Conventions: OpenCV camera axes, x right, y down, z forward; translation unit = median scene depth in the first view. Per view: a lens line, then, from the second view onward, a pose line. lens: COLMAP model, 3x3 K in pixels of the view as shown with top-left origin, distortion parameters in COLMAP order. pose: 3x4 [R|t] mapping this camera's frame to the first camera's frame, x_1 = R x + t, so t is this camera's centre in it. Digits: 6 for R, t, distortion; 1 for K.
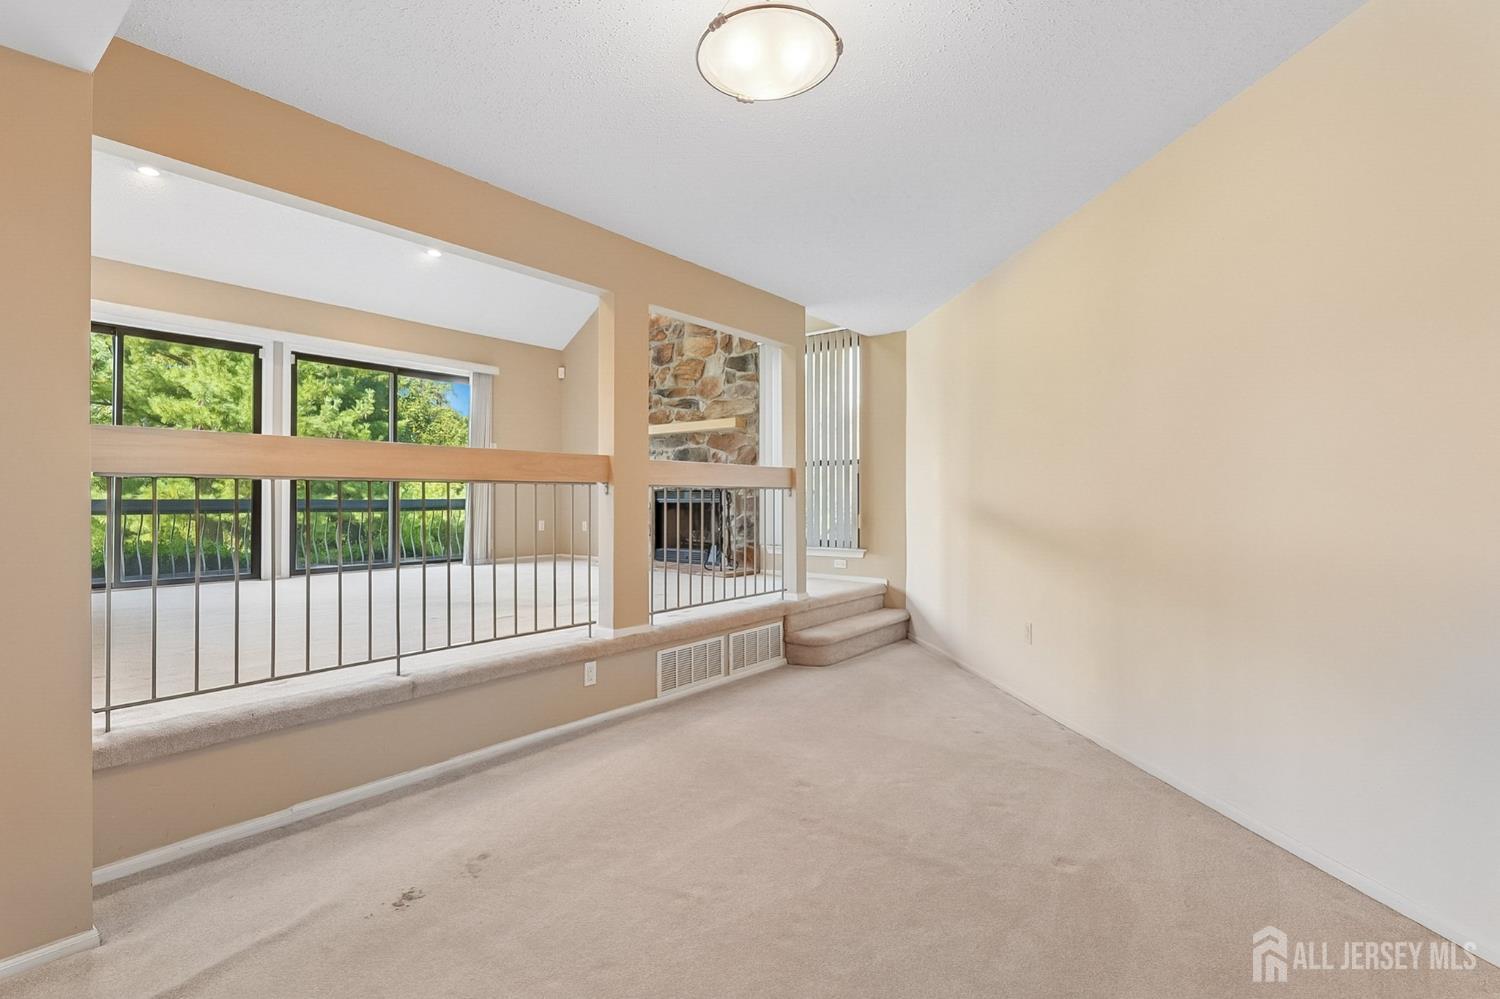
lens RADIAL K [[701.1, 0, 733.2], [0, 701.1, 501.5], [0, 0, 1]] dist [0.005380, 0.000683]
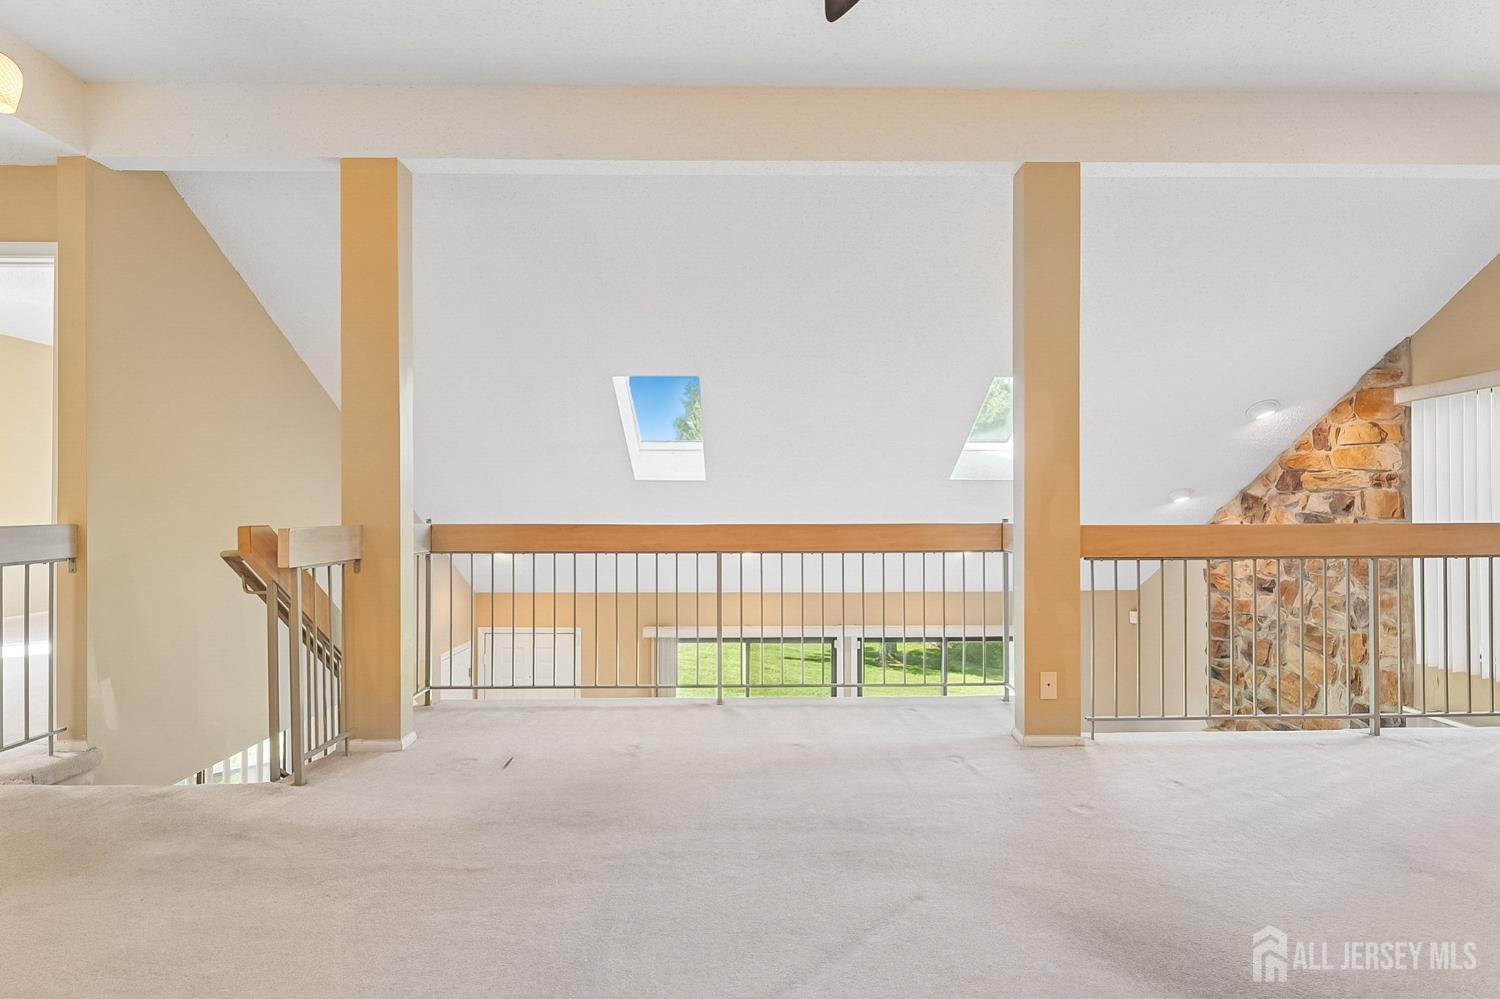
lens RADIAL K [[685.2, 0, 752.2], [0, 685.2, 499.8], [0, 0, 1]] dist [0.001092, 0.000781]
pose [[0.634788, -0.009582, -0.772627, 0.138811], [0.001692, 0.999938, -0.011011, -0.396466], [0.772685, 0.005683, 0.634765, 0.117992]]
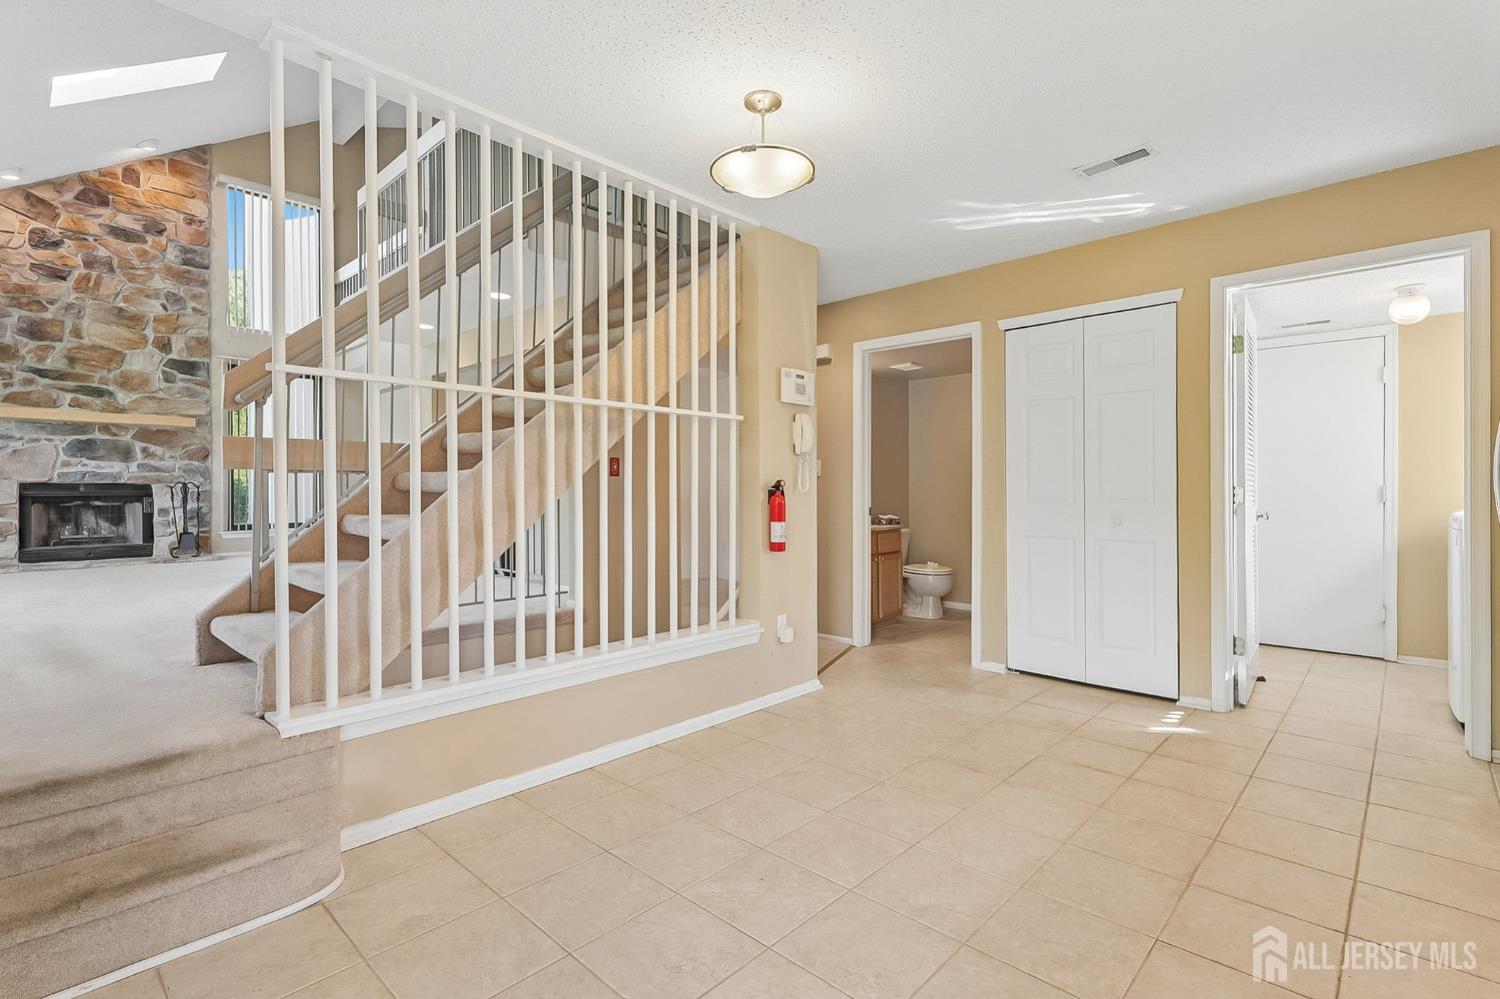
lens RADIAL K [[695.8, 0, 773.6], [0, 695.8, 493.7], [0, 0, 1]] dist [-0.000166, -0.000939]
pose [[0.059582, -0.002066, 0.998221, -0.998862], [0.005946, 0.999981, 0.001715, 0.002729], [-0.998206, 0.005833, 0.059593, 0.026313]]
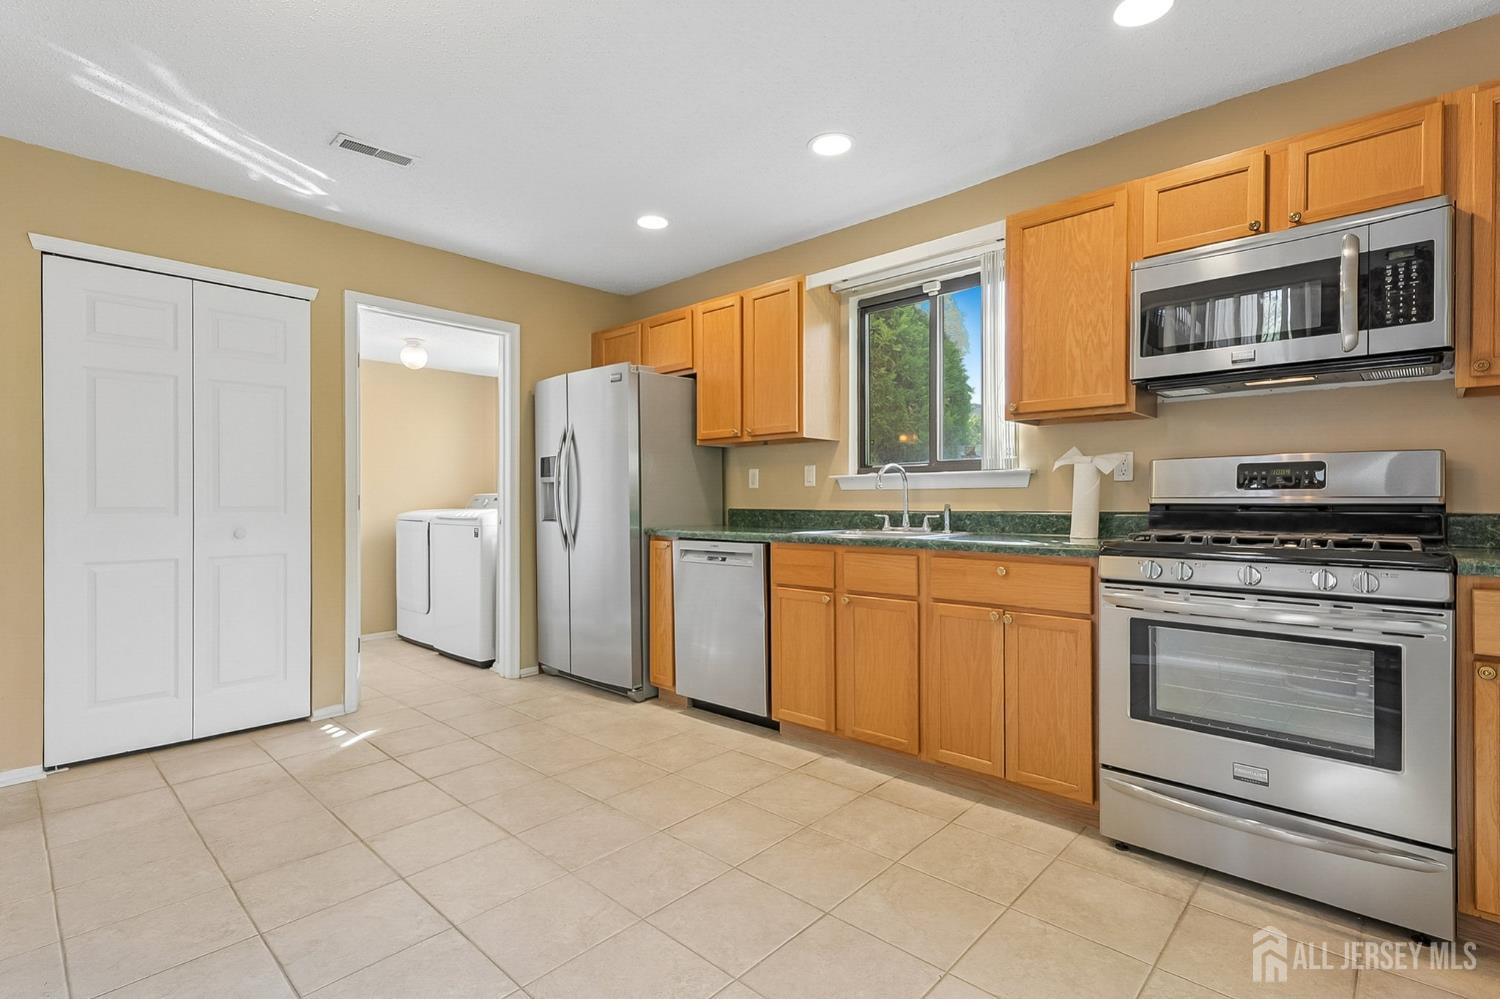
lens RADIAL K [[685.2, 0, 752.2], [0, 685.2, 499.8], [0, 0, 1]] dist [0.001092, 0.000781]
pose [[-0.998397, 0.005450, 0.056329, -0.793907], [0.005460, 0.999985, 0.000019, 0.006743], [-0.056328, 0.000327, -0.998412, 0.239253]]
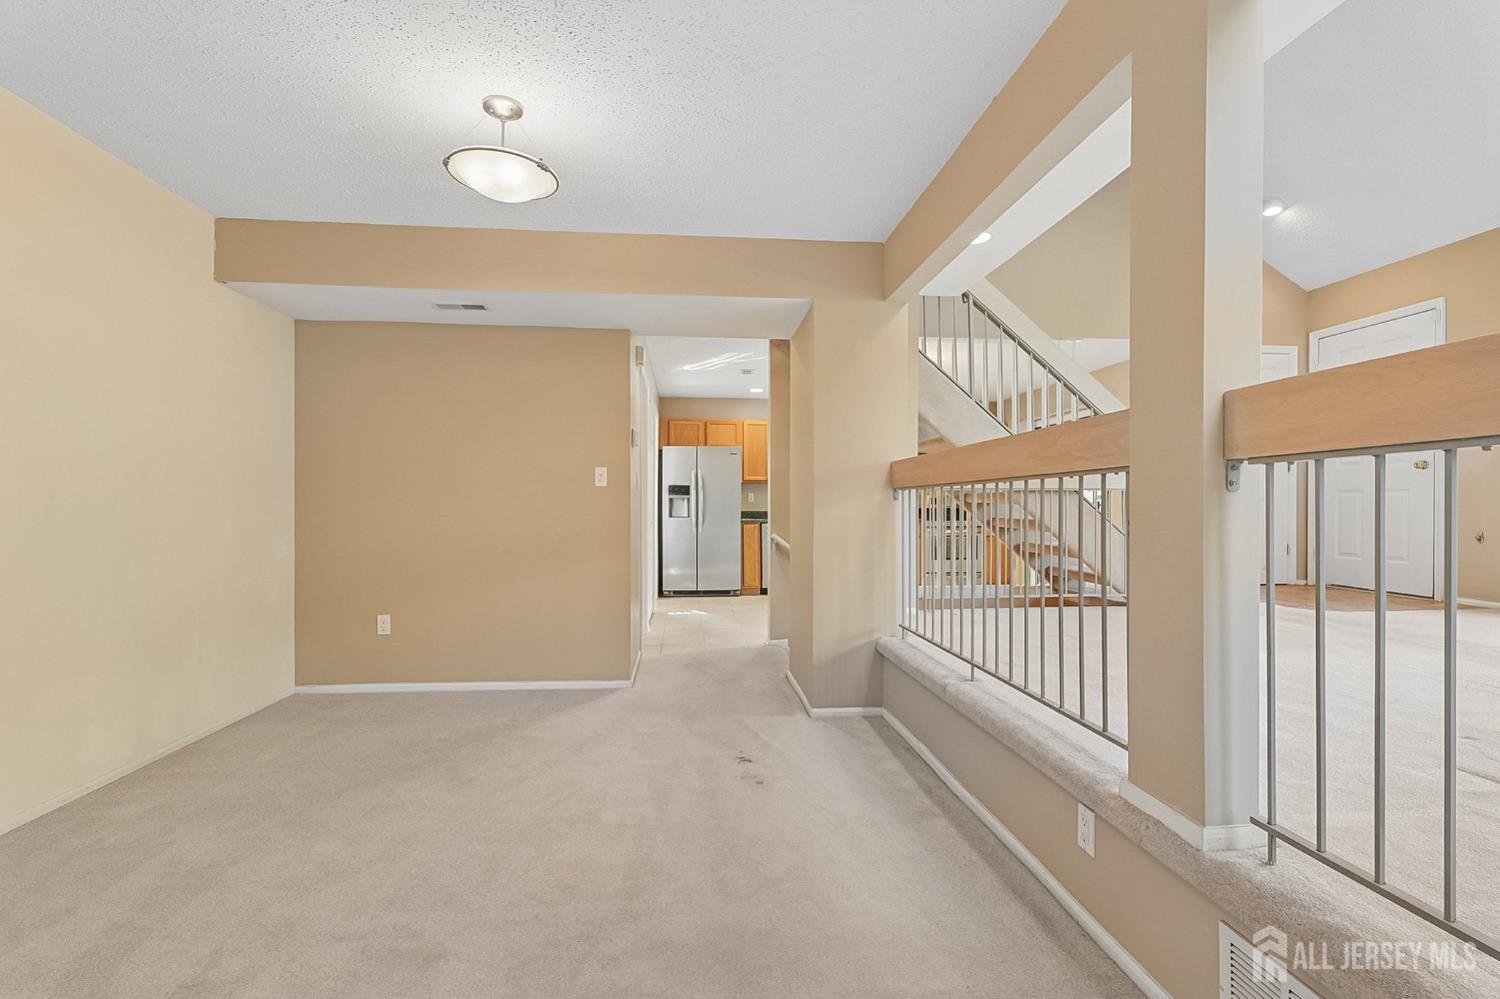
lens RADIAL K [[704.8, 0, 744.7], [0, 704.8, 505.6], [0, 0, 1]] dist [-0.000841, 0.000747]
pose [[-0.715944, 0.002945, -0.698151, 0.177320], [0.000023, 0.999991, 0.004194, -0.000891], [0.698158, 0.002987, -0.715938, 0.603435]]
